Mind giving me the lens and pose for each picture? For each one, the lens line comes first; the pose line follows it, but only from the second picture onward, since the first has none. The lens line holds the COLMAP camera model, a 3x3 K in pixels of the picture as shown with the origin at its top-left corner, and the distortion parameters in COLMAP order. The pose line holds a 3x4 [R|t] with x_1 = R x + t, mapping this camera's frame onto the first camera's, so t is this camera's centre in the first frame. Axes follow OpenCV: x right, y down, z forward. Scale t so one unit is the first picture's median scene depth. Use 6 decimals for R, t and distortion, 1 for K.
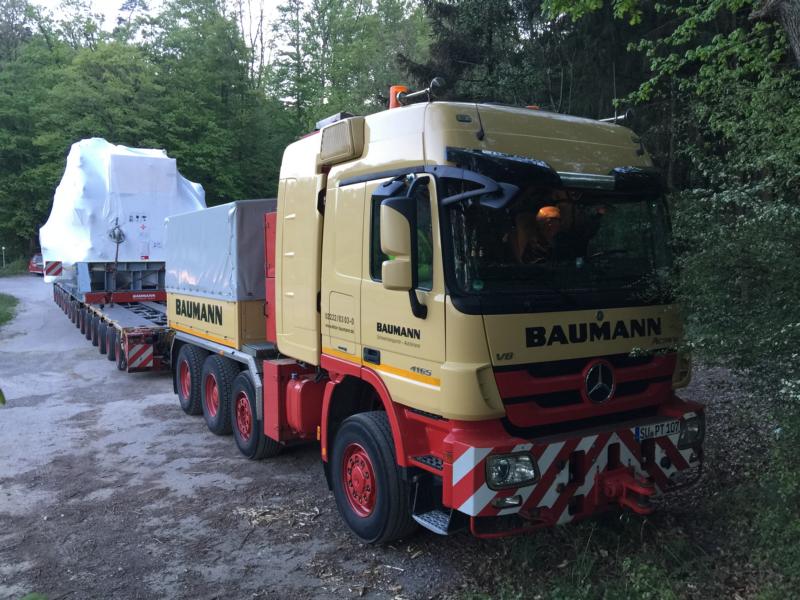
lens RADIAL K [[681.2, 0, 400.1], [0, 681.2, 303.5], [0, 0, 1]] dist [0.062228, -0.088288]
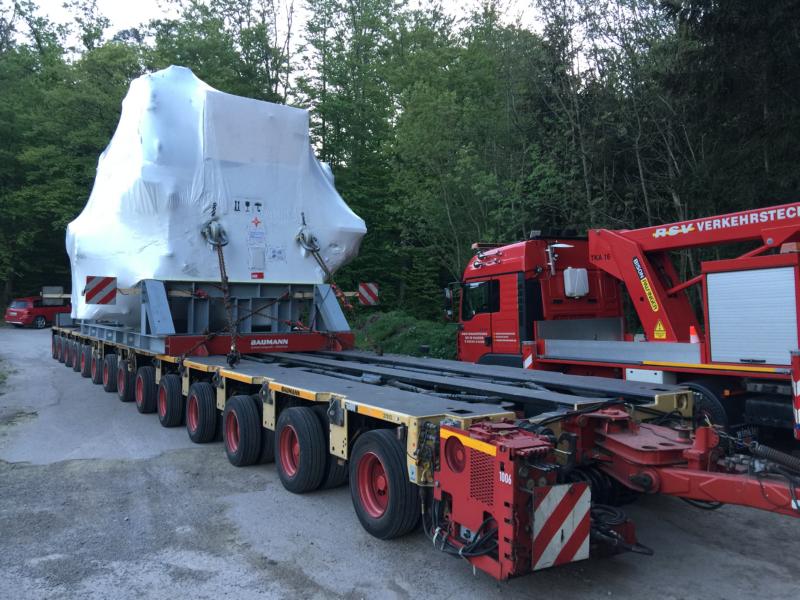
lens RADIAL K [[681.2, 0, 413.0], [0, 681.2, 303.4], [0, 0, 1]] dist [0.062228, -0.088288]
pose [[0.998122, 0.001481, 0.061242, -0.327633], [0.003868, 0.996189, -0.087130, 0.006465], [-0.061138, 0.087203, 0.994313, 0.510094]]
